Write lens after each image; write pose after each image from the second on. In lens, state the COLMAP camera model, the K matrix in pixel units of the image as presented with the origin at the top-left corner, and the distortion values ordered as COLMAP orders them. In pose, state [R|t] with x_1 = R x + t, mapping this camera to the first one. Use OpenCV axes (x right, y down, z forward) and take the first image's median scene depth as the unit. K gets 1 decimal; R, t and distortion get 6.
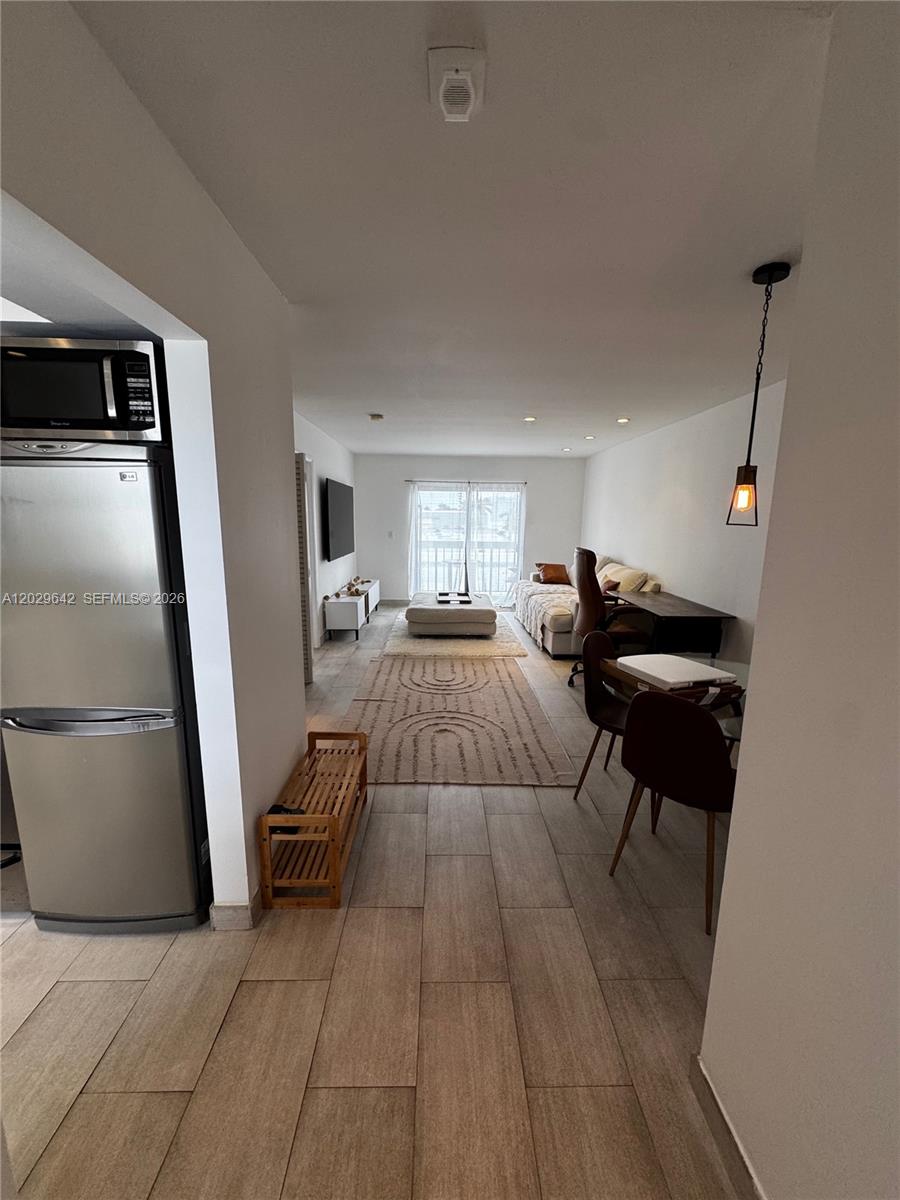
lens RADIAL K [[476.5, 0, 451.7], [0, 476.5, 601.5], [0, 0, 1]] dist [-0.000346, 0.000273]
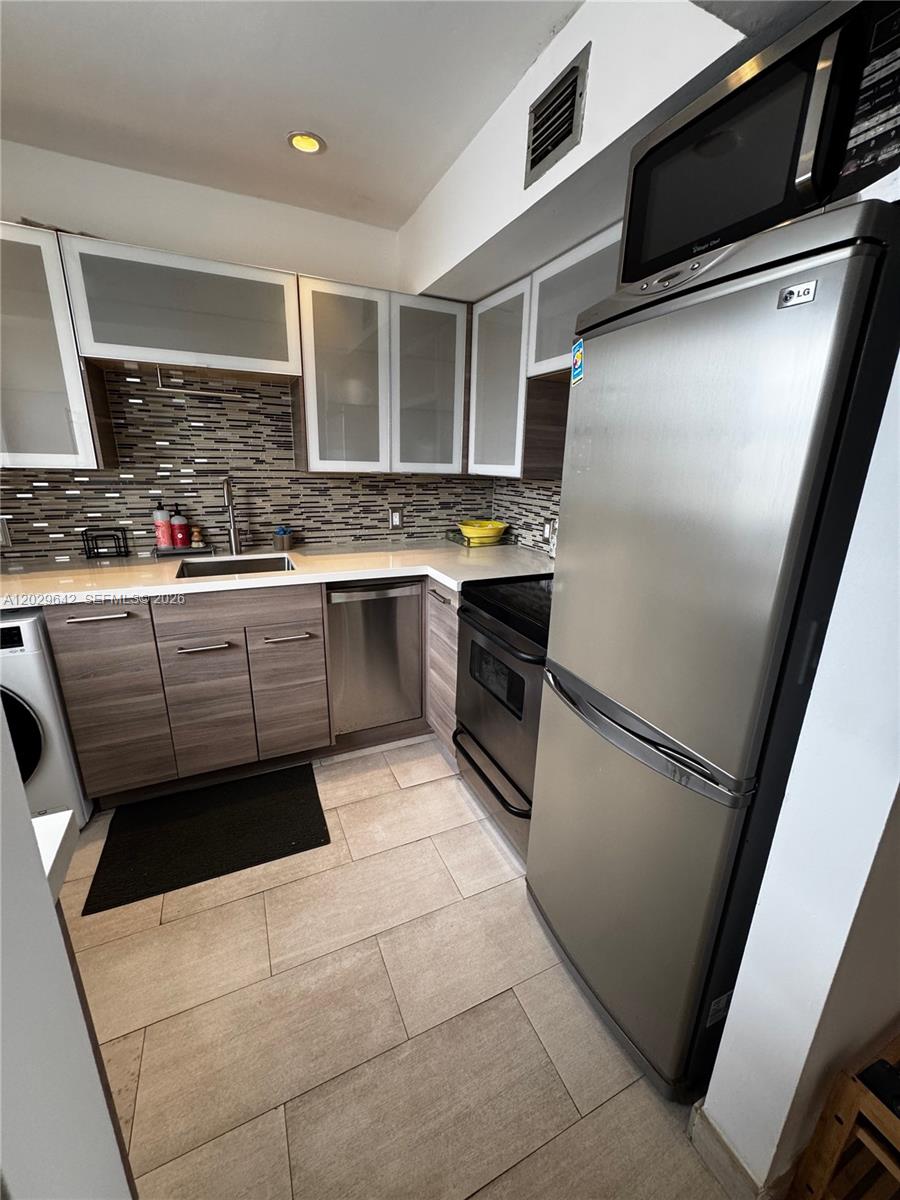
lens RADIAL K [[476.5, 0, 451.7], [0, 476.5, 601.5], [0, 0, 1]] dist [-0.000346, 0.000273]
pose [[0.399827, 0.257629, -0.879640, -0.140380], [-0.183978, 0.962712, 0.198335, -0.003062], [0.897937, 0.082535, 0.432316, 0.223268]]
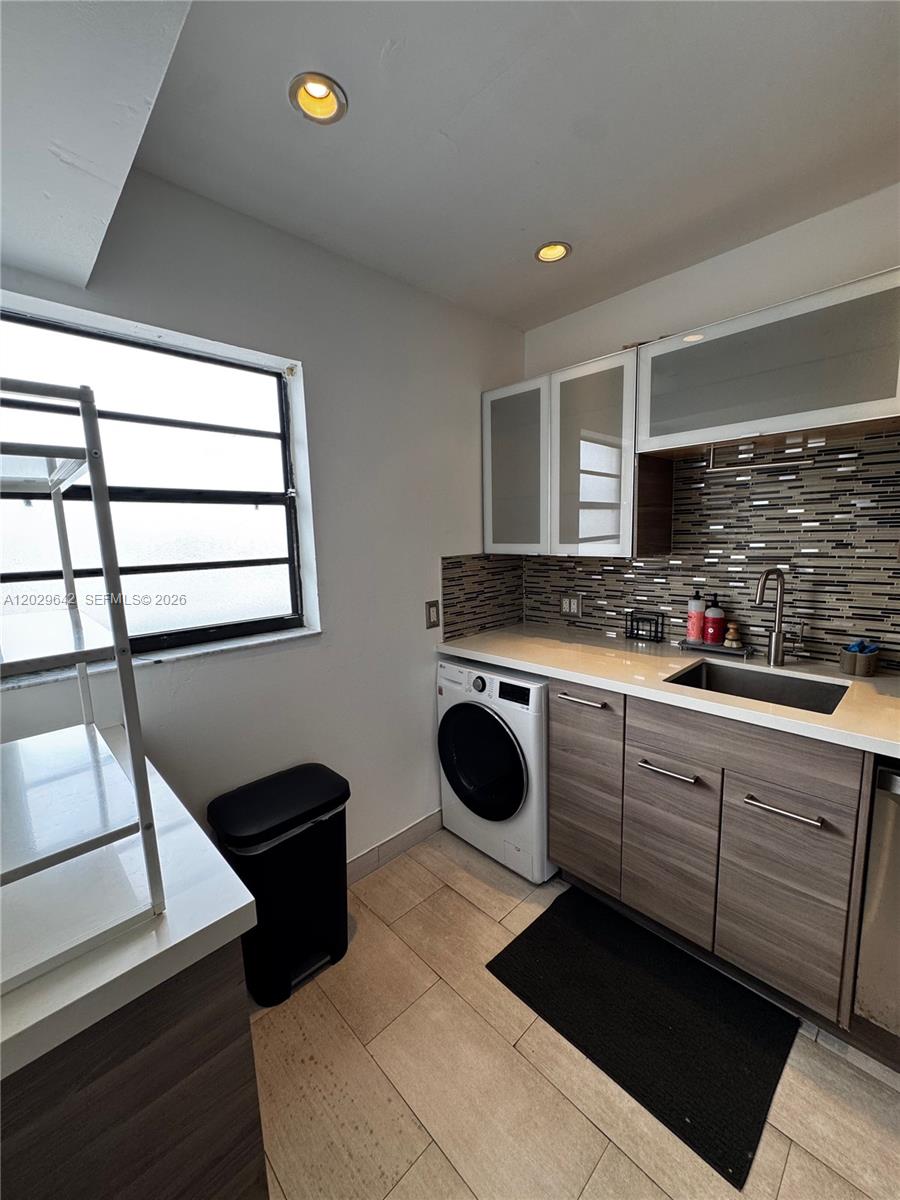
lens RADIAL K [[476.5, 0, 451.7], [0, 476.5, 601.5], [0, 0, 1]] dist [-0.000346, 0.000273]
pose [[-0.735987, 0.104481, -0.668885, -0.278805], [-0.105043, 0.958429, 0.265290, -0.039848], [0.668797, 0.265512, -0.694417, 0.334190]]
